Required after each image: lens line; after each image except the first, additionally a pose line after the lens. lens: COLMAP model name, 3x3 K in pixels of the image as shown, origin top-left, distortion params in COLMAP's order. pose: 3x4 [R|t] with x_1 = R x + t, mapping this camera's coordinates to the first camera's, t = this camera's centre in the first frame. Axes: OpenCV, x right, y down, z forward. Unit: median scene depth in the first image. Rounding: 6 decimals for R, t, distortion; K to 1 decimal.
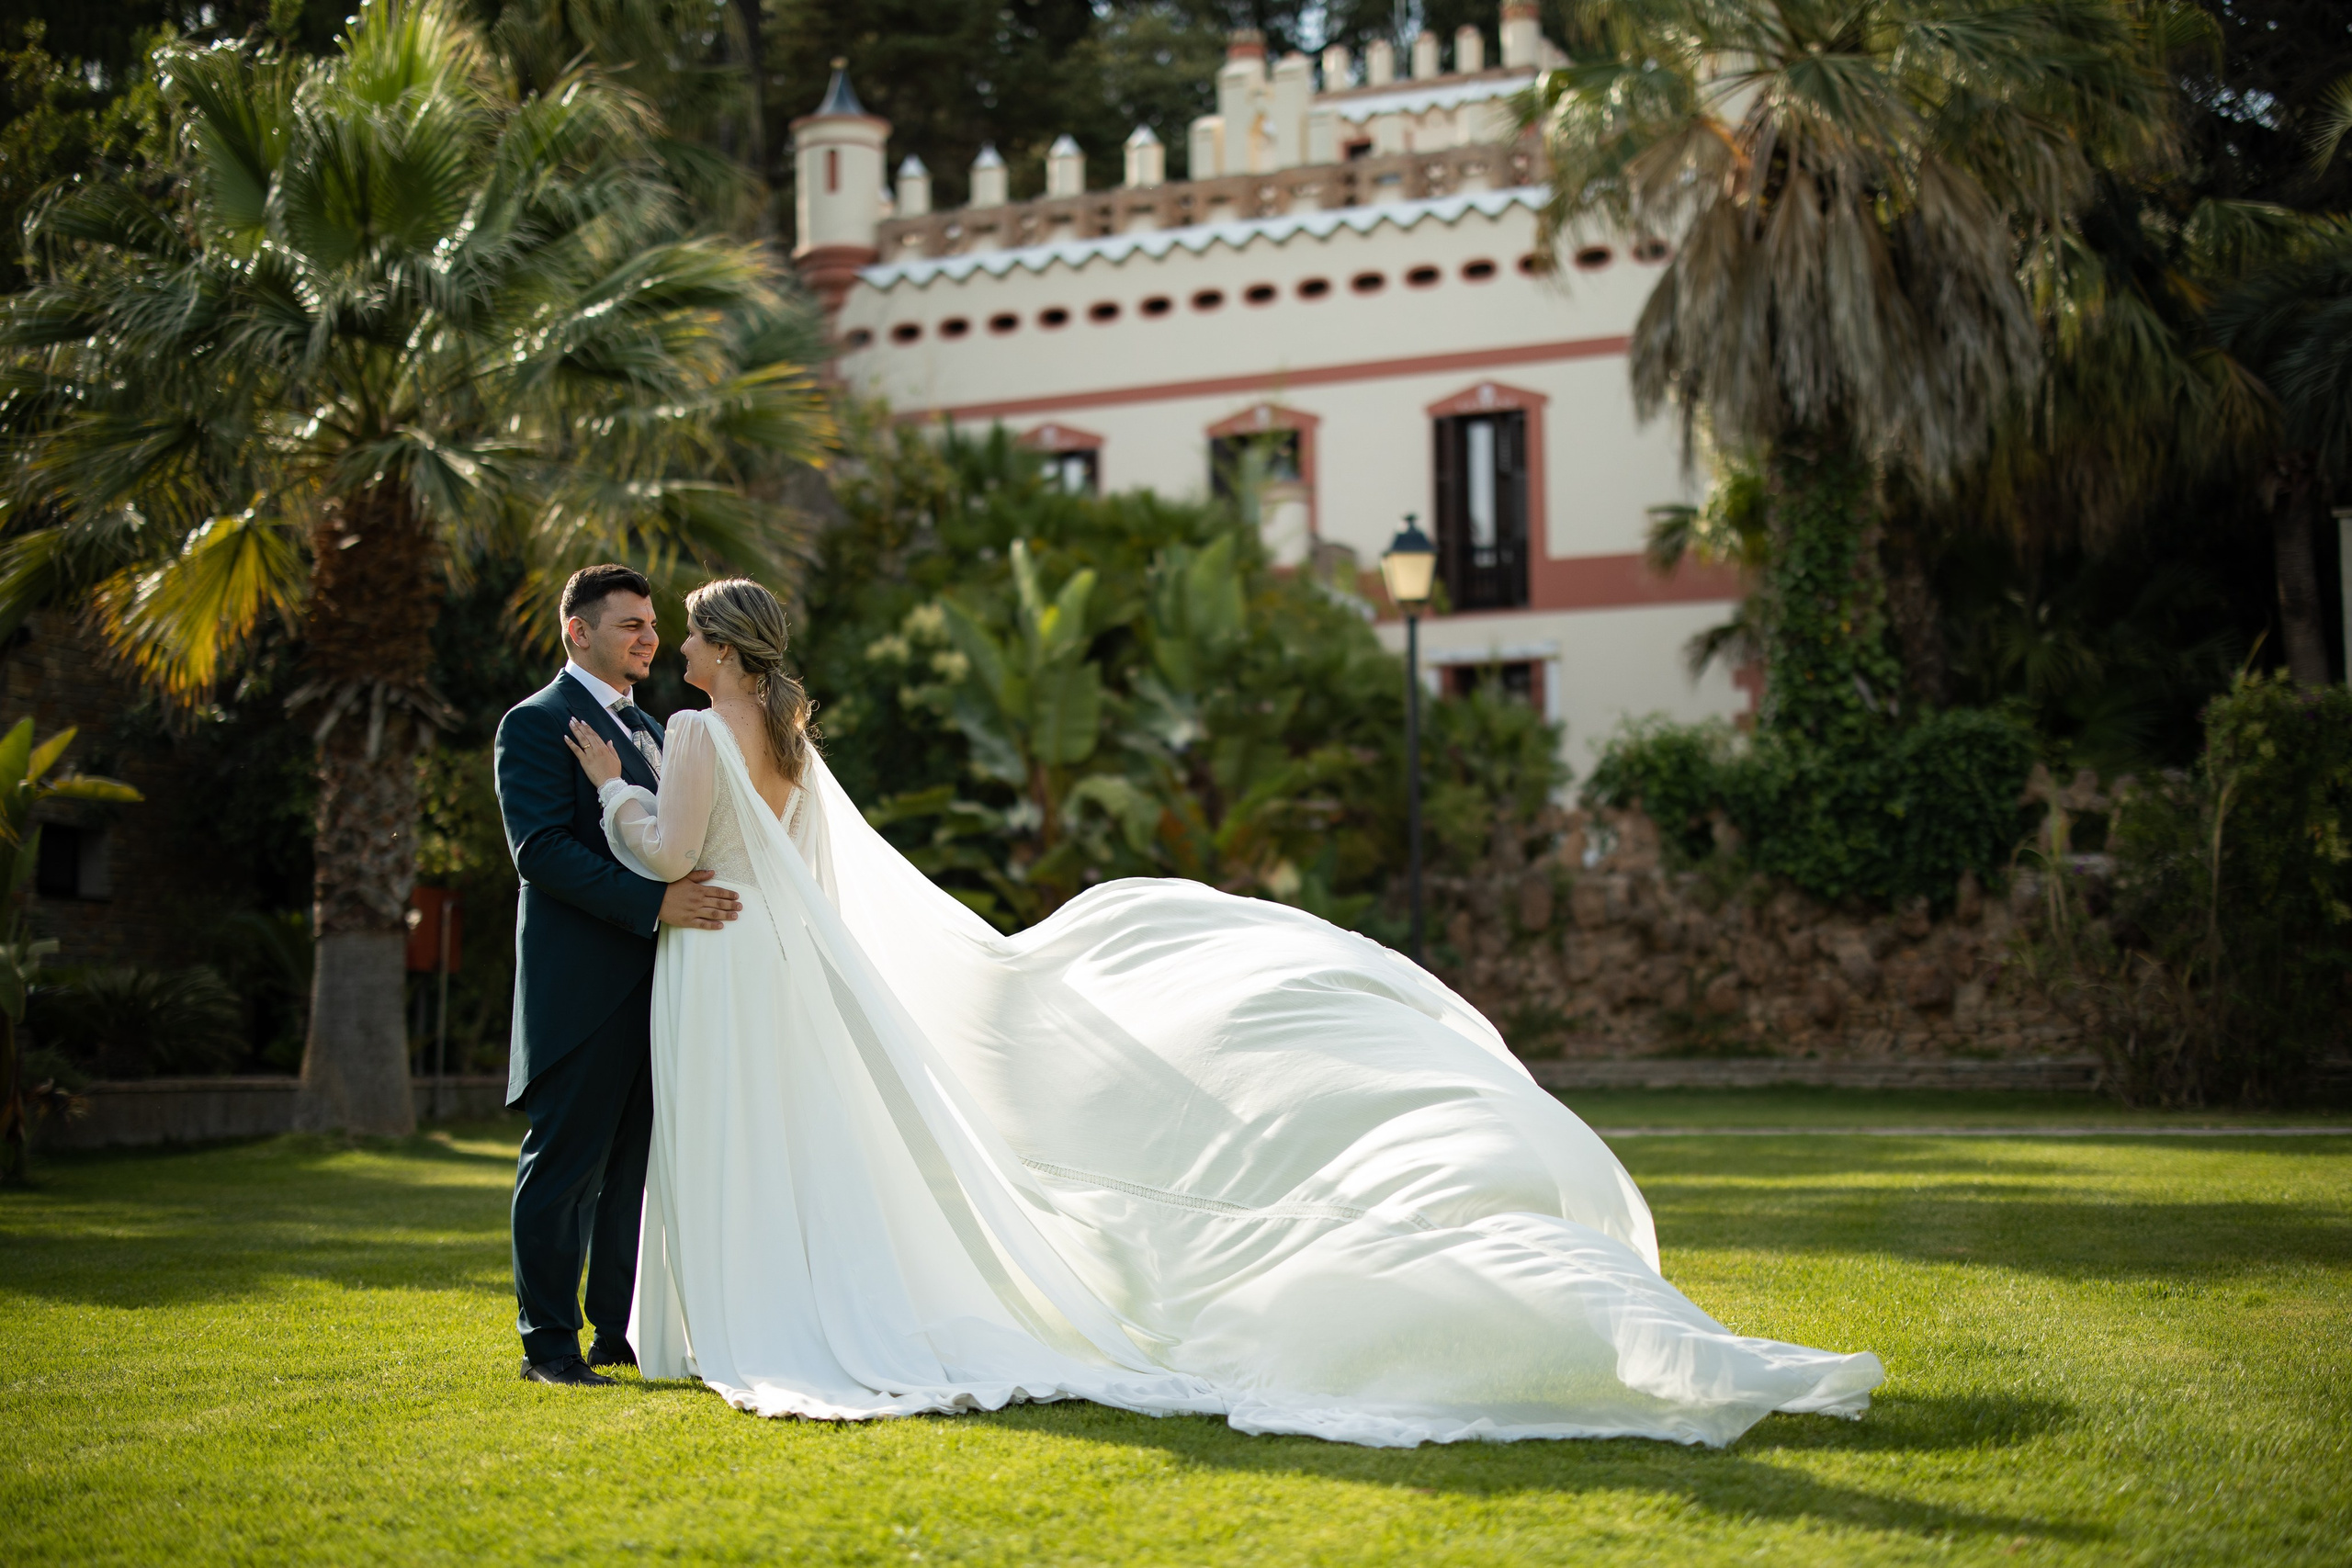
lens RADIAL K [[3883.5, 0, 1098.5], [0, 3883.5, 785.3], [0, 0, 1]] dist [-0.051643, 0.040911]
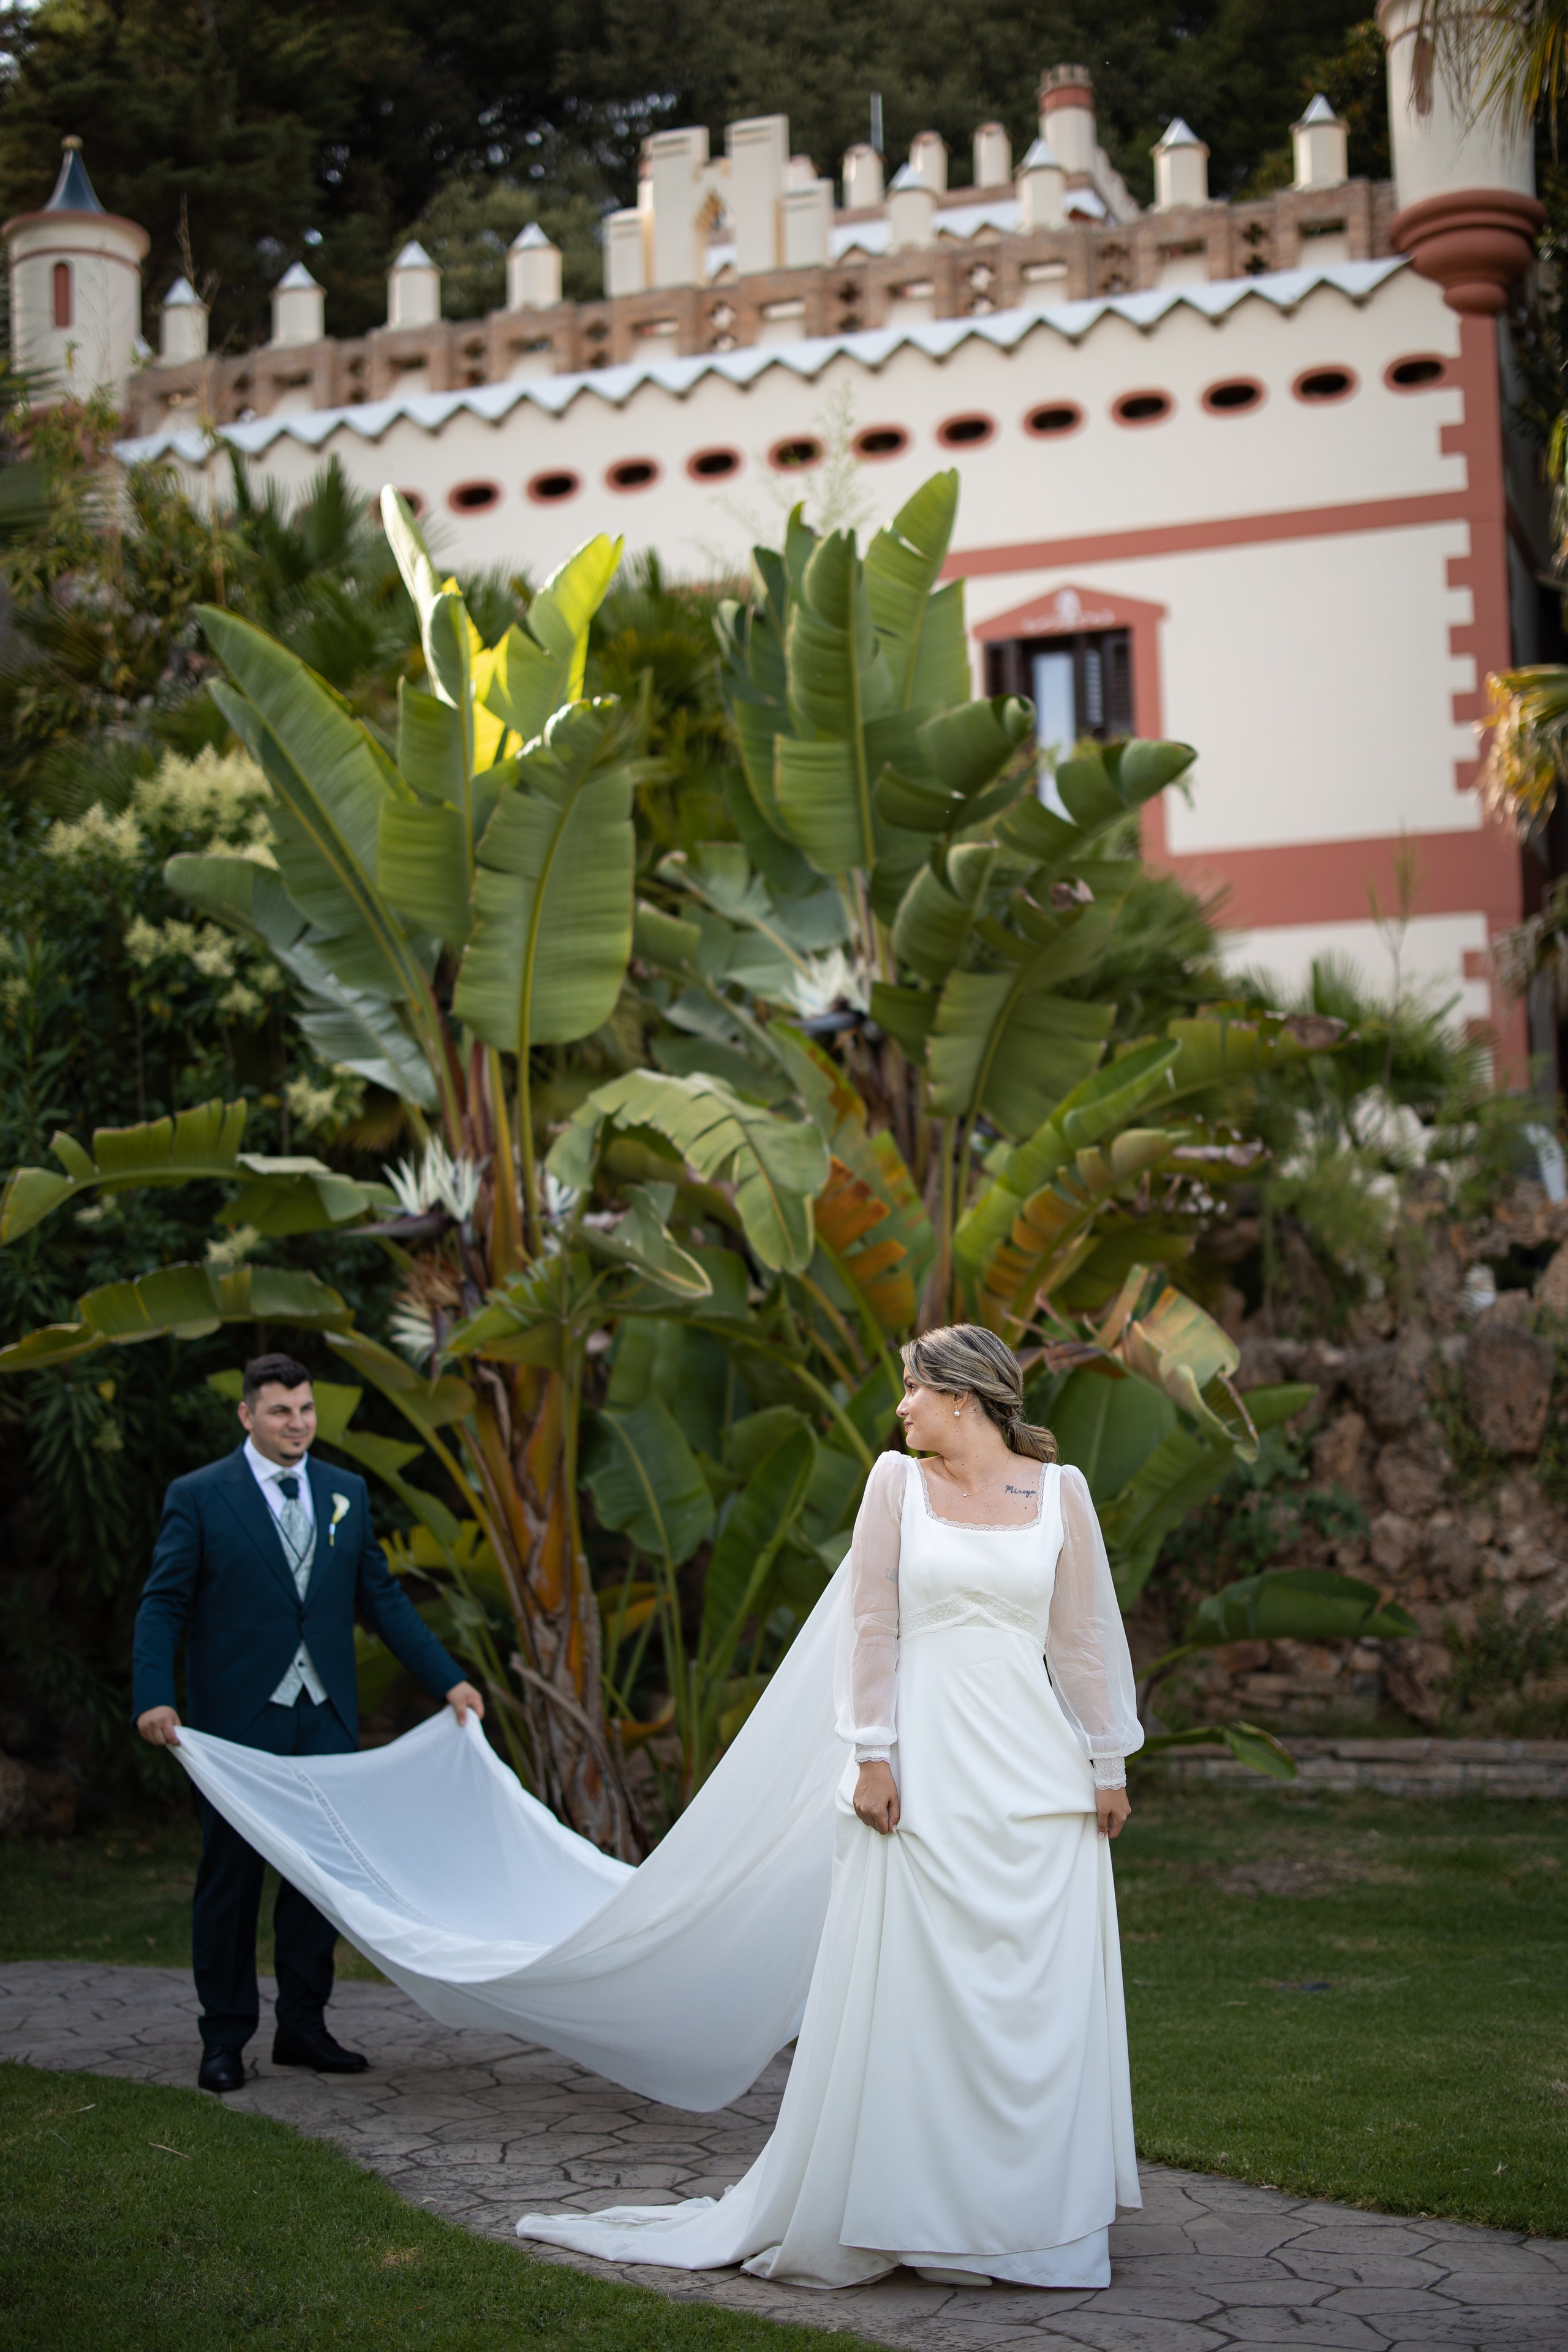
lens RADIAL K [[3883.9, 0, 784.0], [0, 3883.9, 1176.0], [0, 0, 1]] dist [-0.051643, 0.040911]
pose [[0.994894, -0.004667, 0.100816, -0.019551], [0.006893, 0.999740, -0.021748, 0.012659], [-0.100688, 0.022332, 0.994667, 0.502187]]
